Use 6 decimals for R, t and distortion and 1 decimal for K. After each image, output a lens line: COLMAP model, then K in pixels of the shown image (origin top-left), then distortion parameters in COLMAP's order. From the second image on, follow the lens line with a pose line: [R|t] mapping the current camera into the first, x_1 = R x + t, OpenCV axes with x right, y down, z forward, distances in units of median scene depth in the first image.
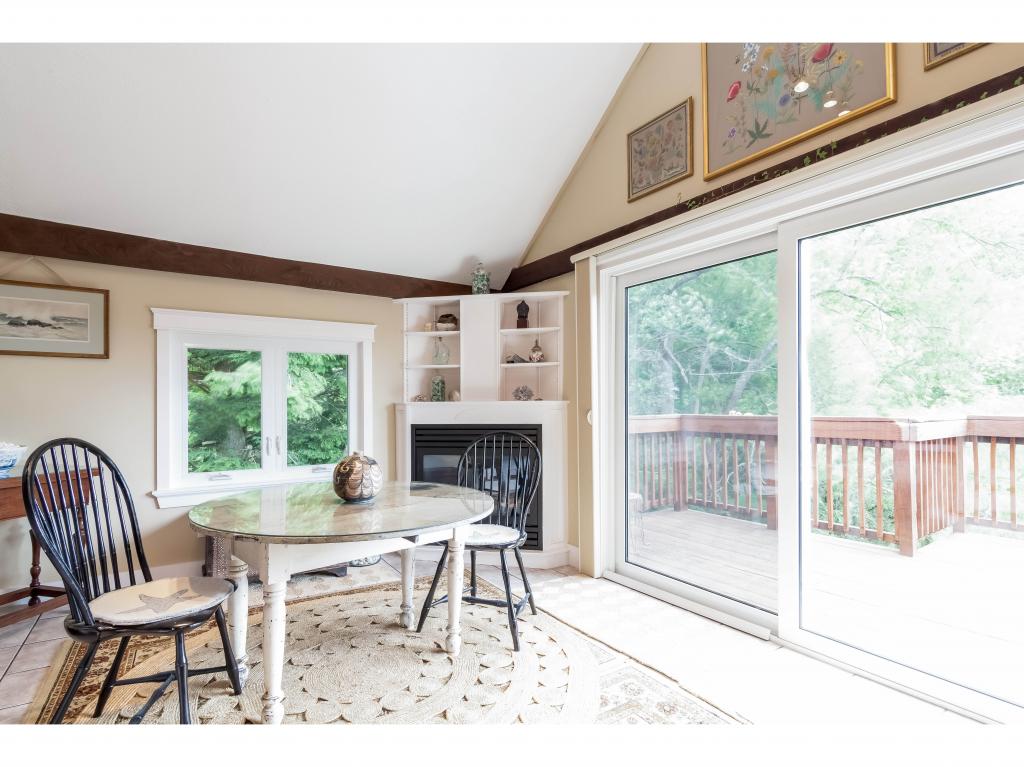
lens RADIAL K [[522.2, 0, 514.6], [0, 522.2, 397.8], [0, 0, 1]] dist [0.002284, -0.000430]
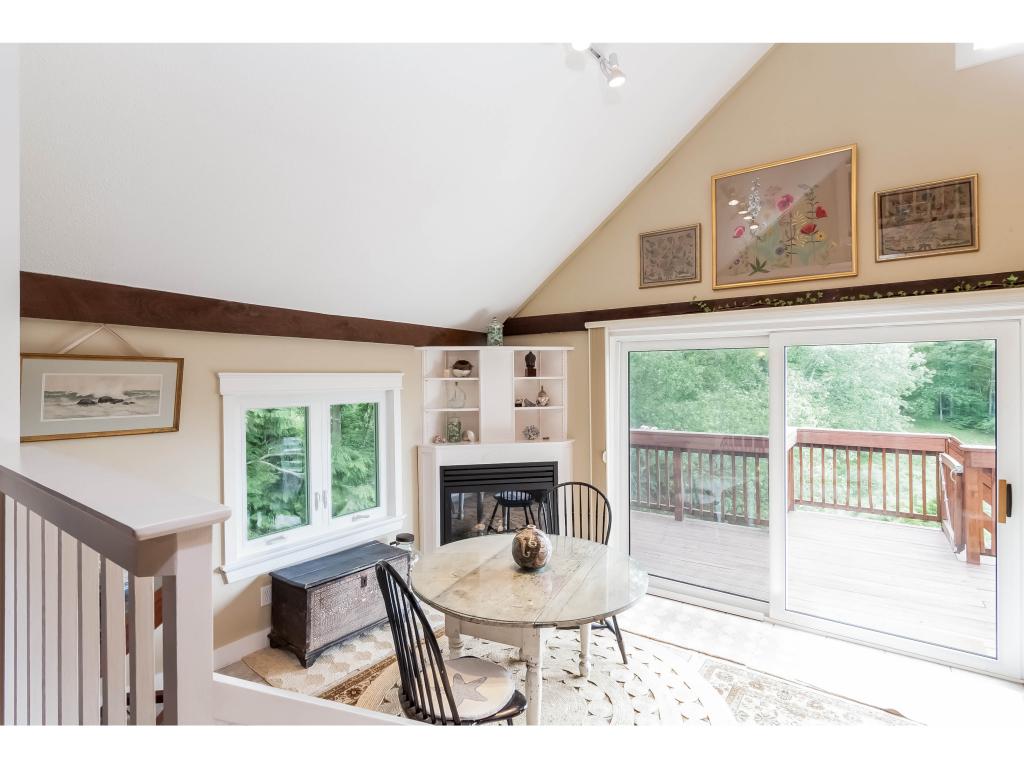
lens RADIAL K [[516.3, 0, 514.6], [0, 516.3, 377.0], [0, 0, 1]] dist [0.000059, 0.000229]
pose [[0.932699, 0.000365, 0.360656, -0.491442], [-0.003762, 0.999955, 0.008716, -0.161276], [-0.360636, -0.009486, 0.932658, -0.057577]]
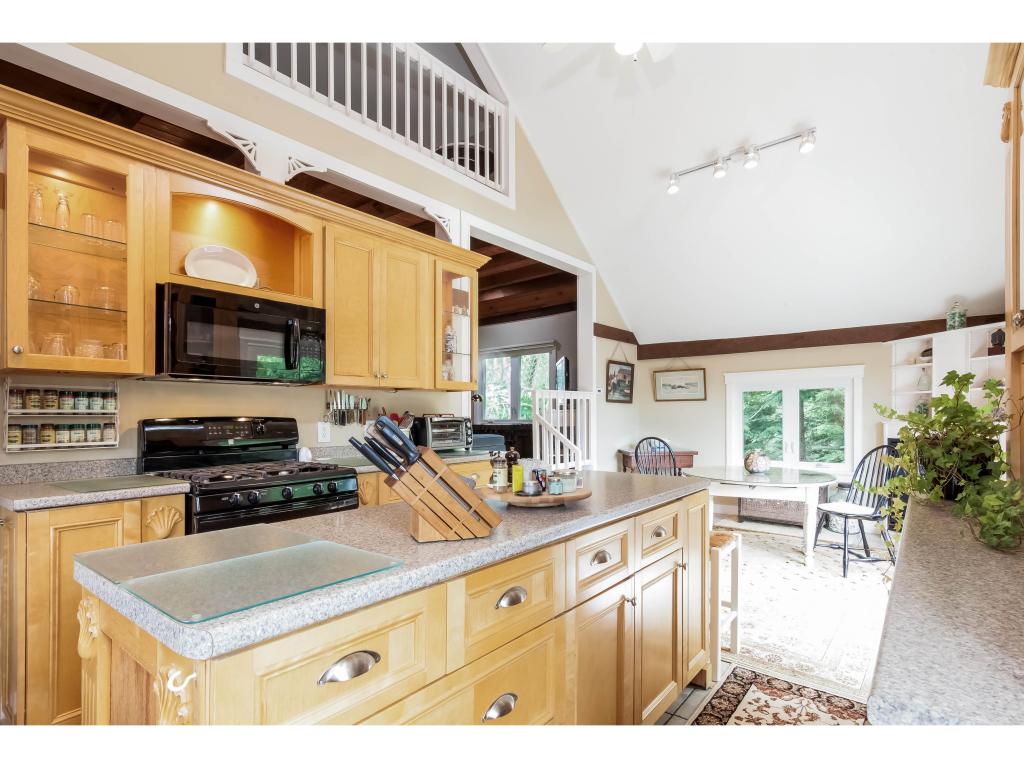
lens RADIAL K [[504.7, 0, 498.7], [0, 504.7, 381.1], [0, 0, 1]] dist [-0.002245, -0.000656]
pose [[0.300026, -0.064930, -0.951719, 0.800177], [0.019991, 0.997890, -0.061778, -0.039544], [0.953722, -0.000491, 0.300691, -0.355384]]
